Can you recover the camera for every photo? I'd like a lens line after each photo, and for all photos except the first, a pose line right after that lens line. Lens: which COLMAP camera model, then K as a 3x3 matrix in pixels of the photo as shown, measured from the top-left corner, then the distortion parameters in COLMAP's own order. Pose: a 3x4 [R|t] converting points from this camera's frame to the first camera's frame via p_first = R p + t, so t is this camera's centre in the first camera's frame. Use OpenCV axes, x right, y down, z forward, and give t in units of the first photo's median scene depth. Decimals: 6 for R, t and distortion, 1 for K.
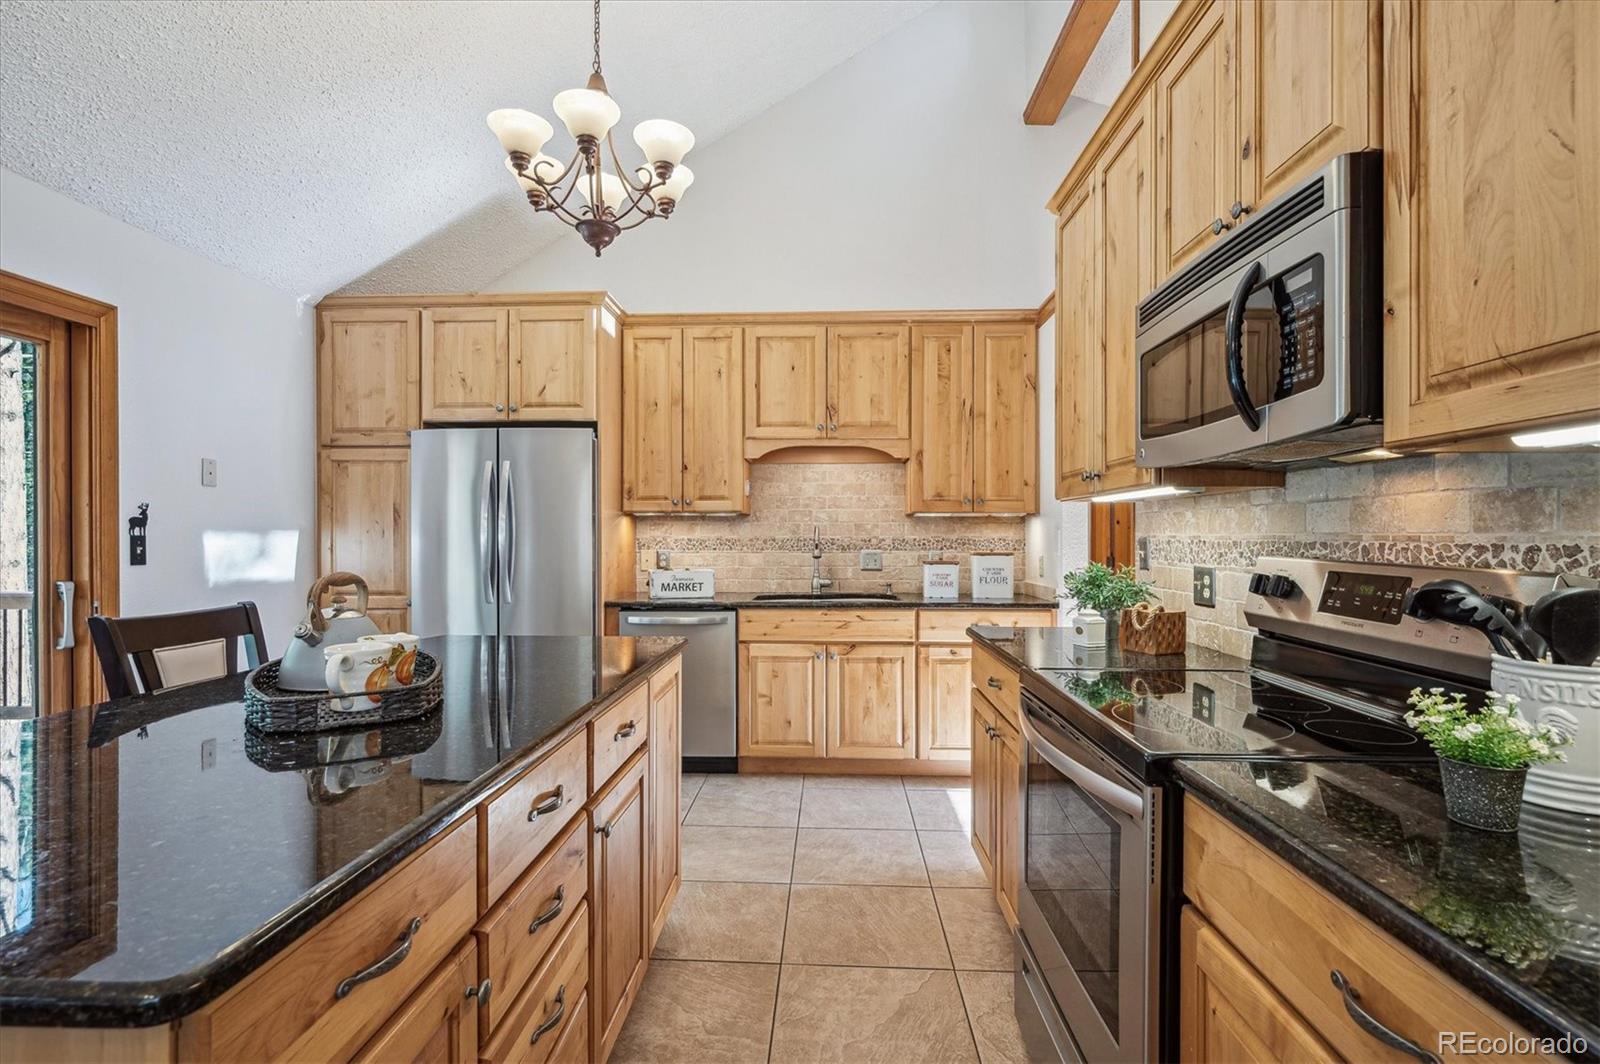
lens RADIAL K [[696.4, 0, 800.5], [0, 696.4, 535.8], [0, 0, 1]] dist [-0.002064, 0.000138]
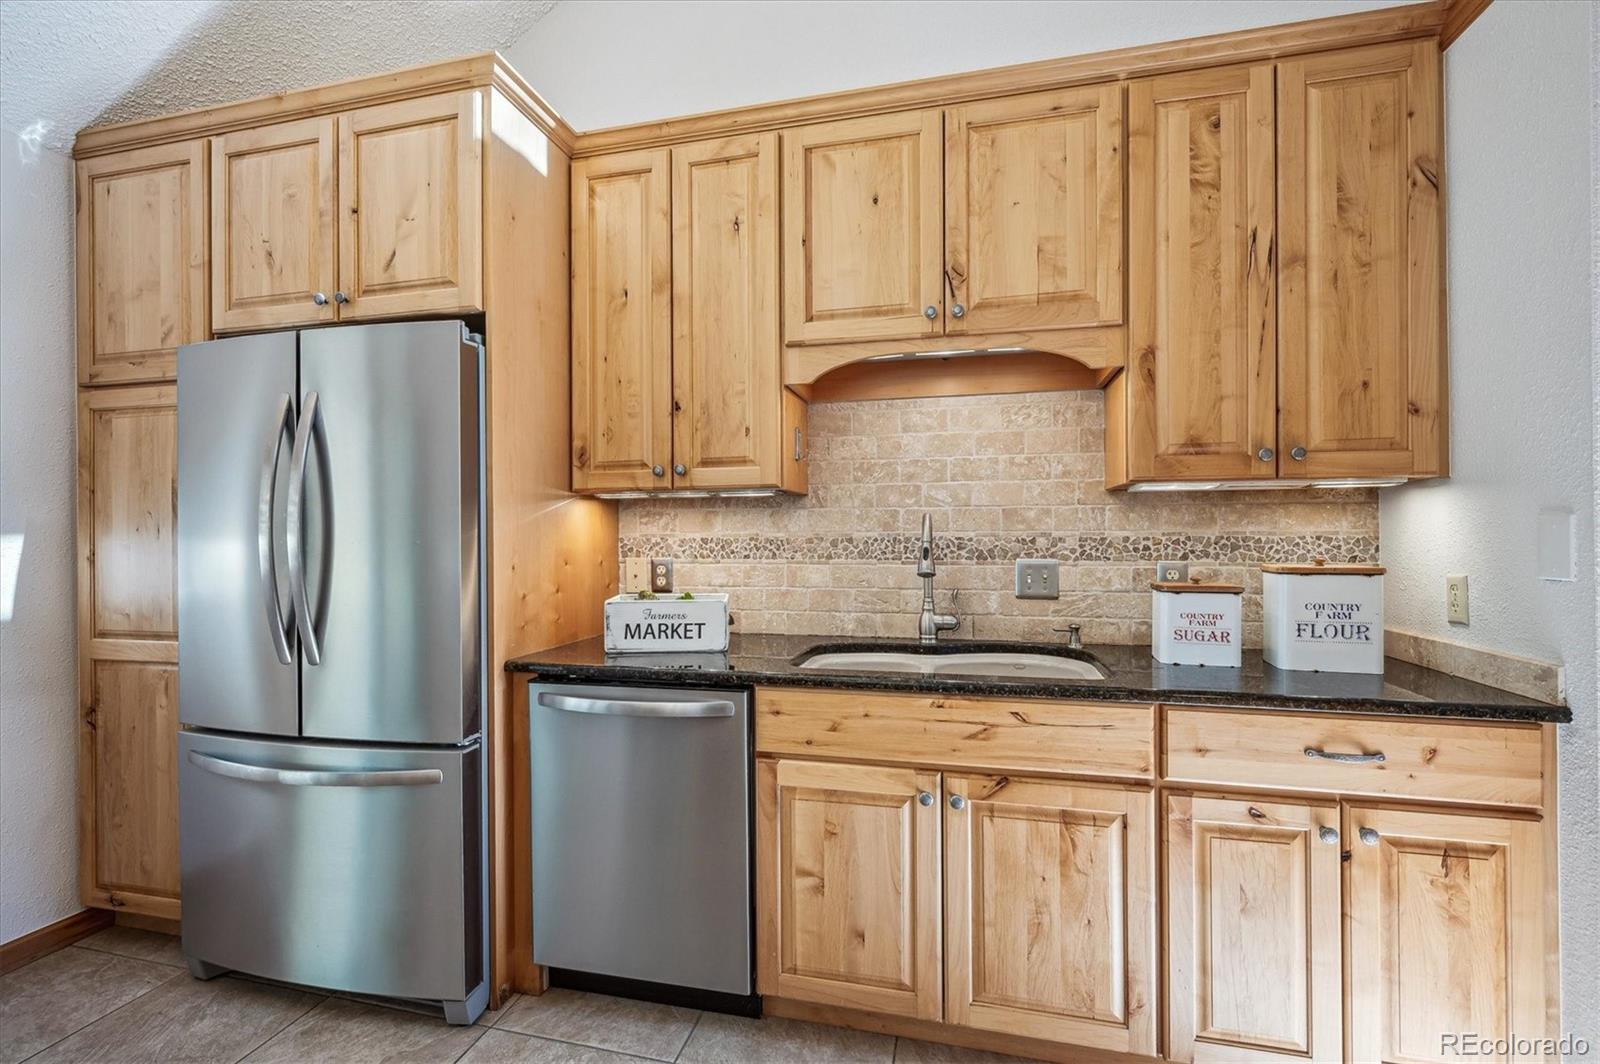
lens RADIAL K [[696.4, 0, 797.7], [0, 696.4, 531.4], [0, 0, 1]] dist [-0.002064, 0.000138]
pose [[0.979979, -0.005266, -0.199033, 0.033509], [0.005159, 0.999986, -0.001058, -0.000666], [0.199035, 0.000010, 0.979992, 0.498980]]
